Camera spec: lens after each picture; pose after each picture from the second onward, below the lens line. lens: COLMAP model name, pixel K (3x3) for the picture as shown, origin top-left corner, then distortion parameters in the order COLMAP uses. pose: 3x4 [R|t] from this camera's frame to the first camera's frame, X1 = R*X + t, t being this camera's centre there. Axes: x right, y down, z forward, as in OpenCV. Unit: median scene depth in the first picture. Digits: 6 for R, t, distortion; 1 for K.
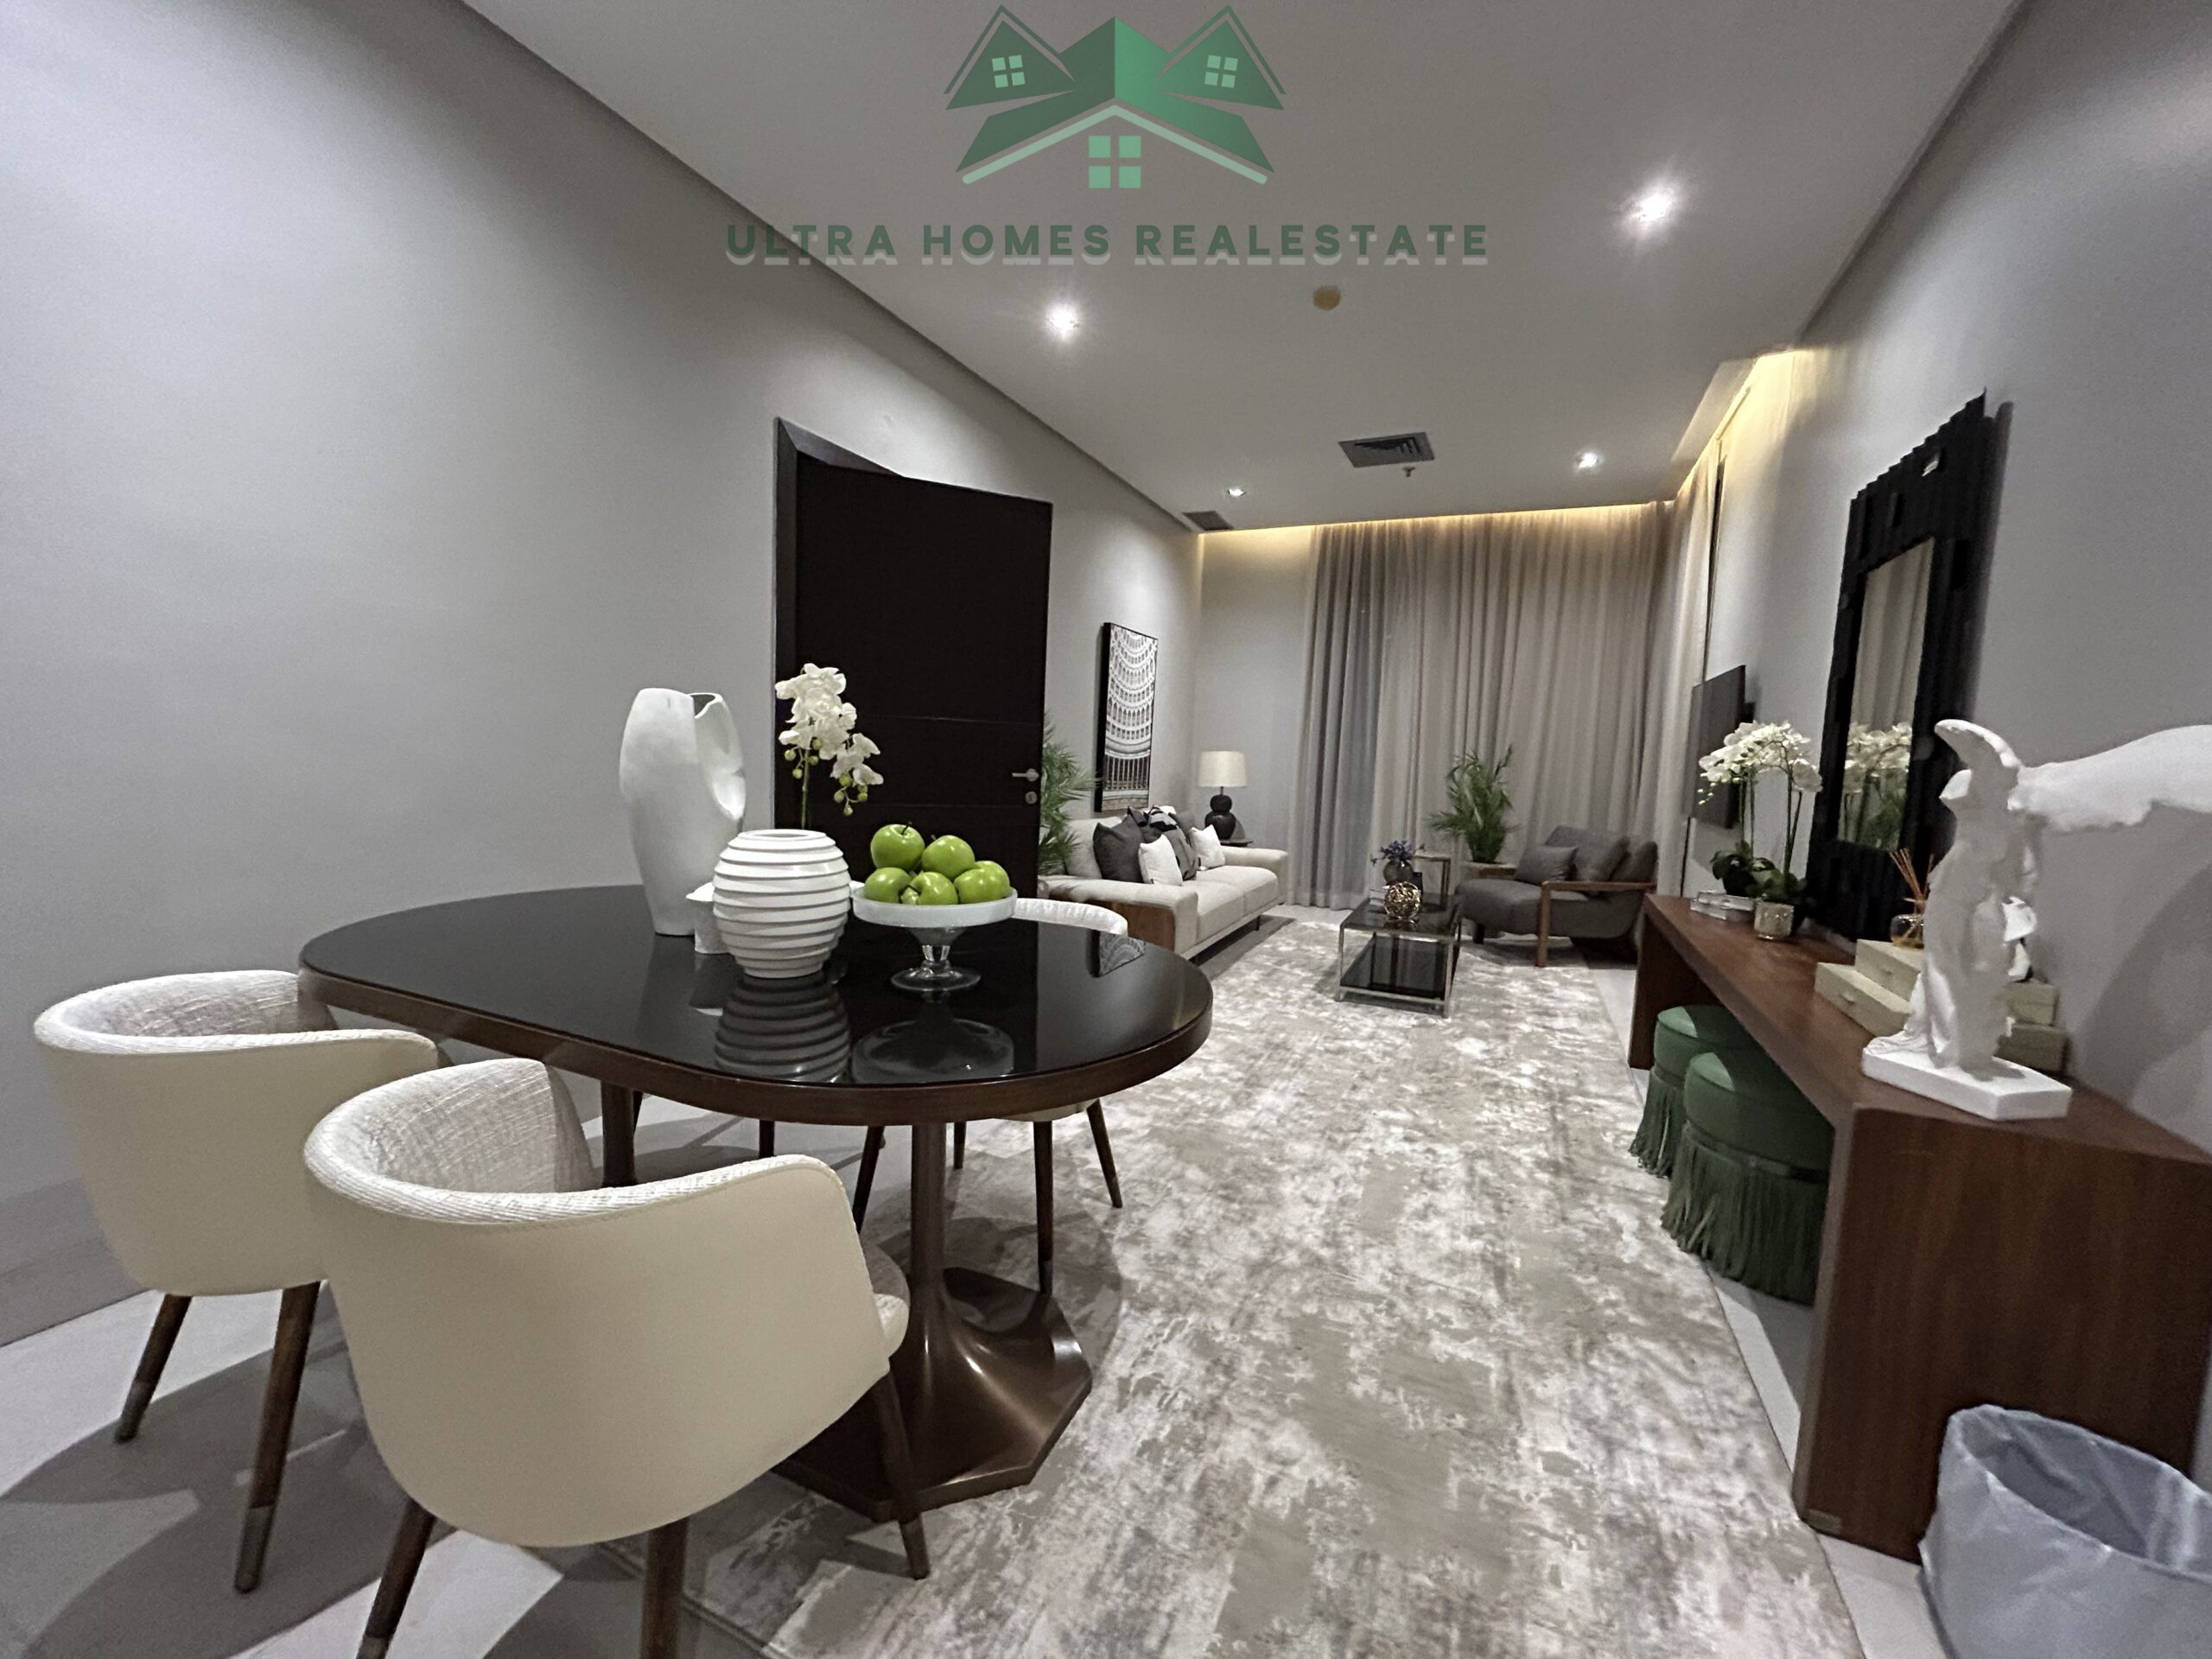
lens RADIAL K [[893.5, 0, 1094.9], [0, 893.5, 835.1], [0, 0, 1]] dist [-0.004767, -0.000806]
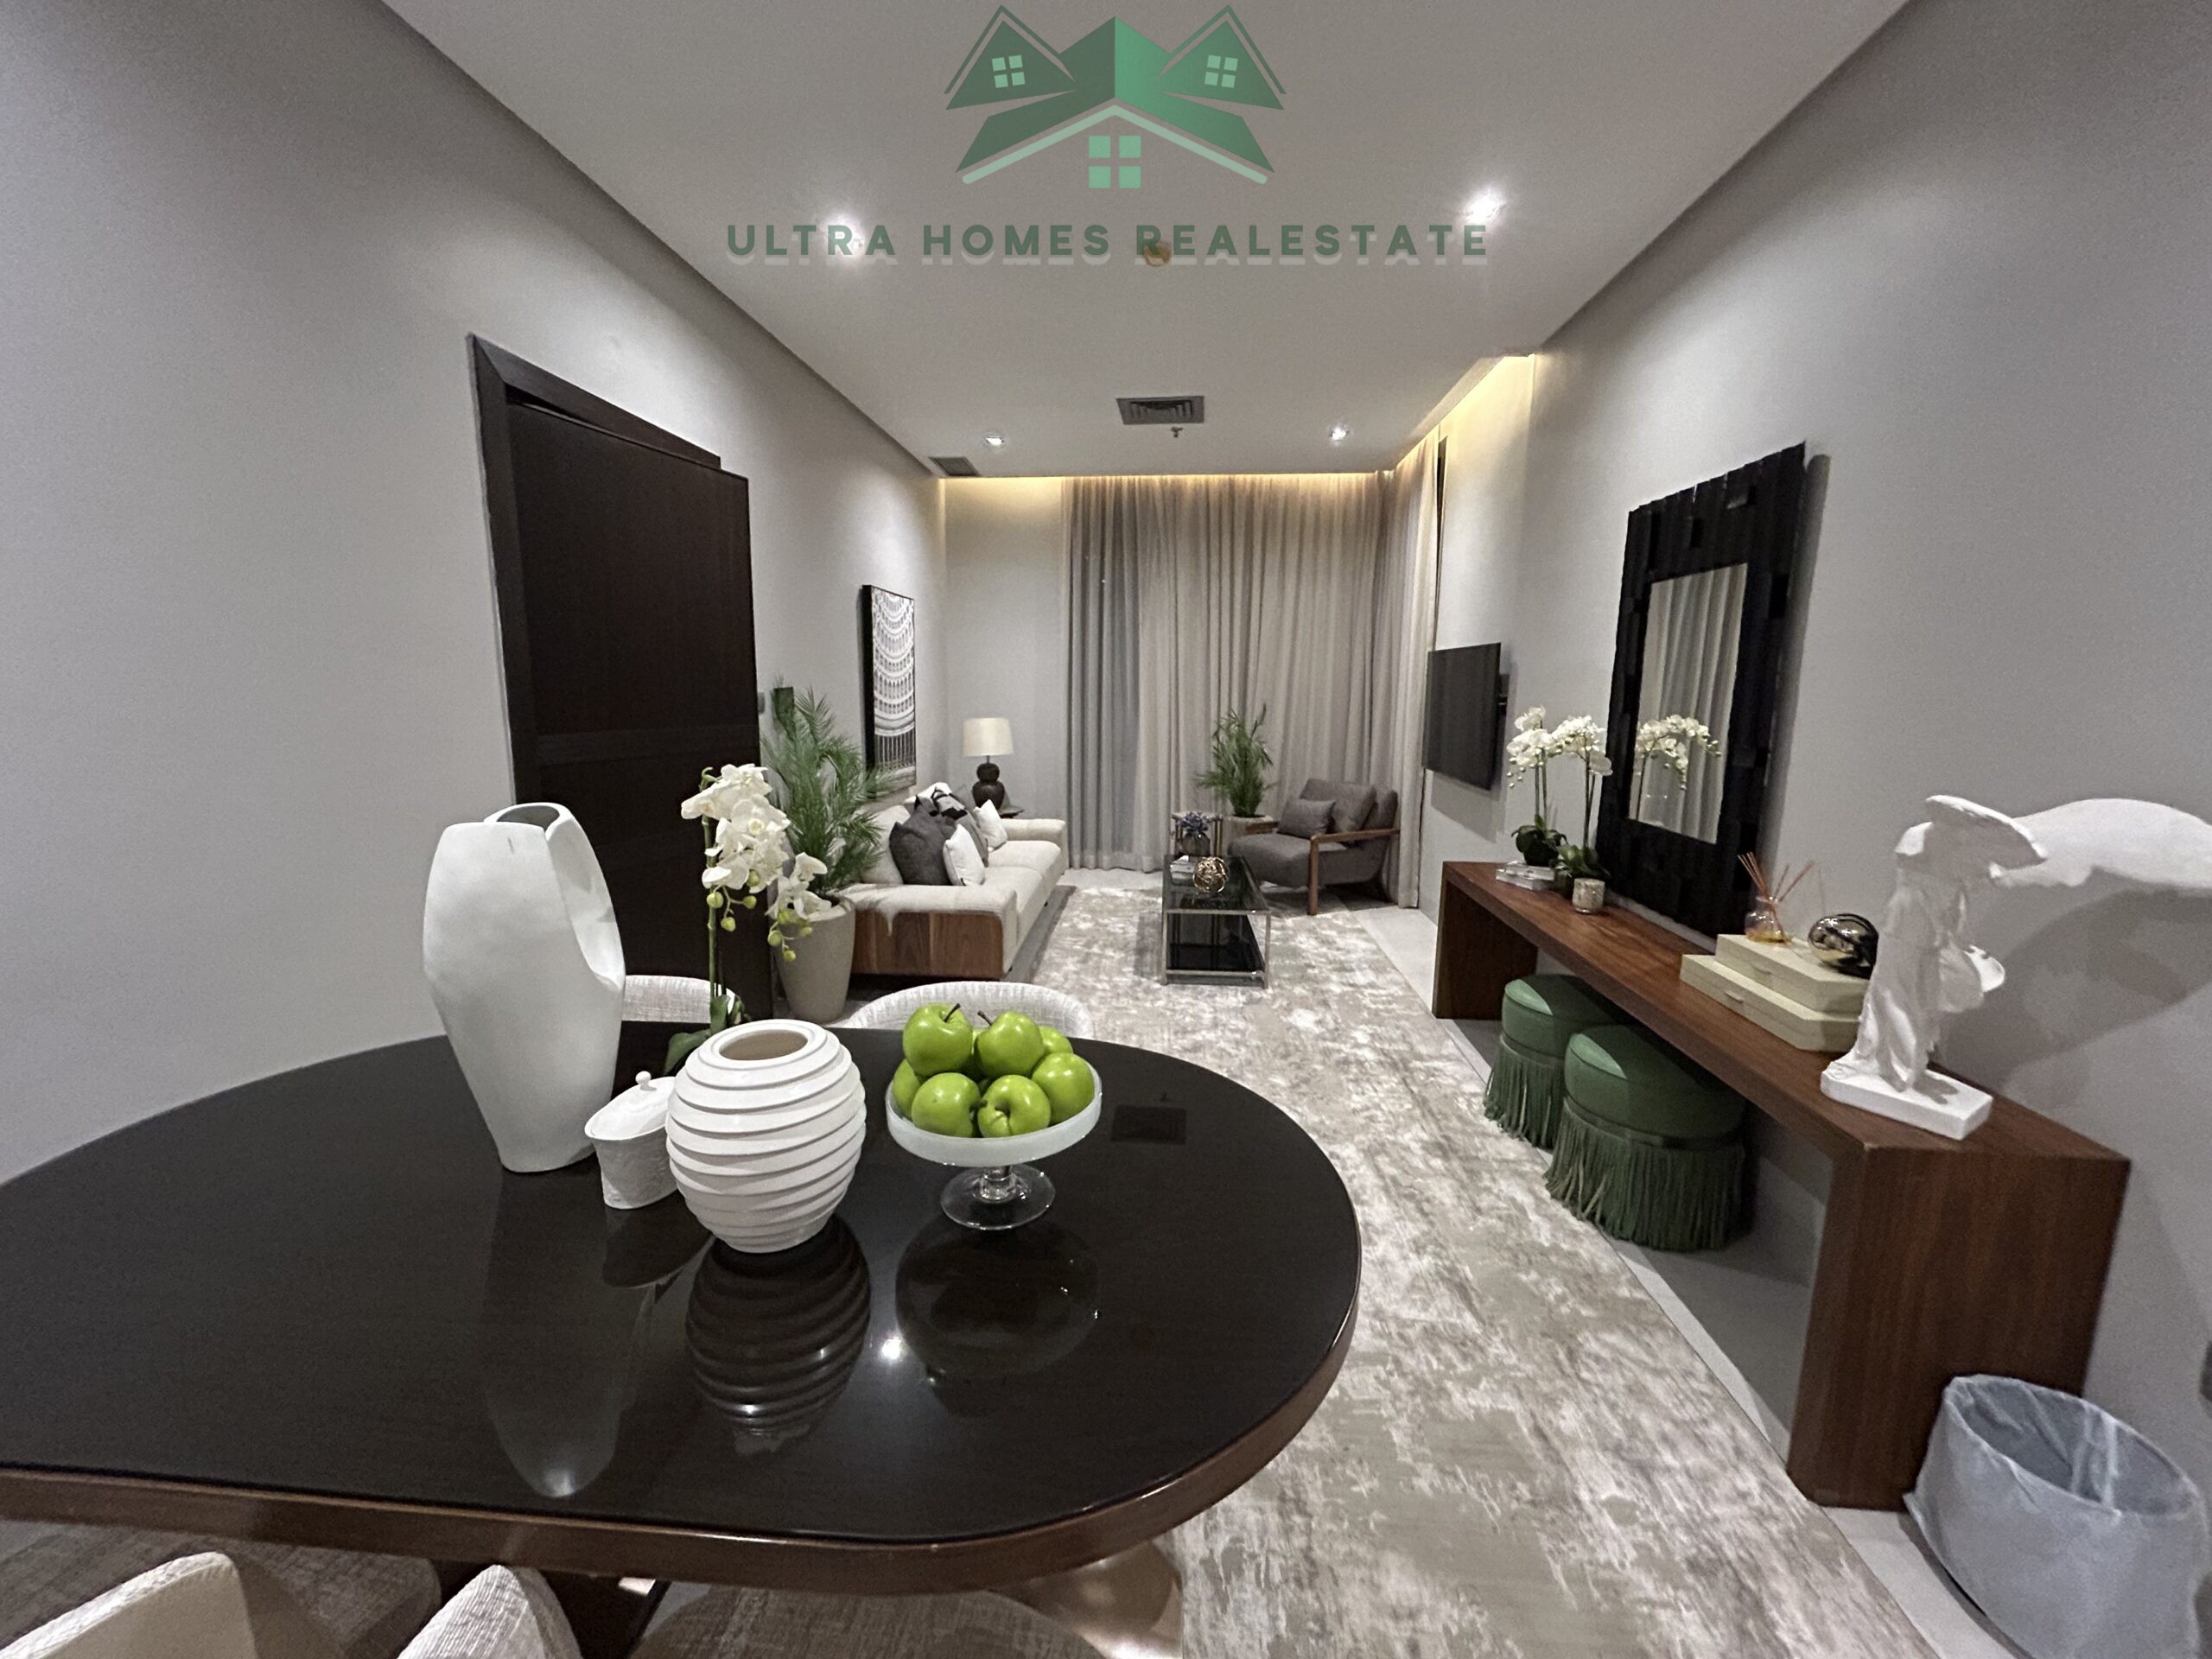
lens RADIAL K [[893.5, 0, 1094.9], [0, 893.5, 835.1], [0, 0, 1]] dist [-0.004767, -0.000806]
pose [[0.939224, -0.088808, 0.331621, -0.151886], [0.062384, 0.994030, 0.089518, -0.096542], [-0.337591, -0.063389, 0.939156, 0.128898]]
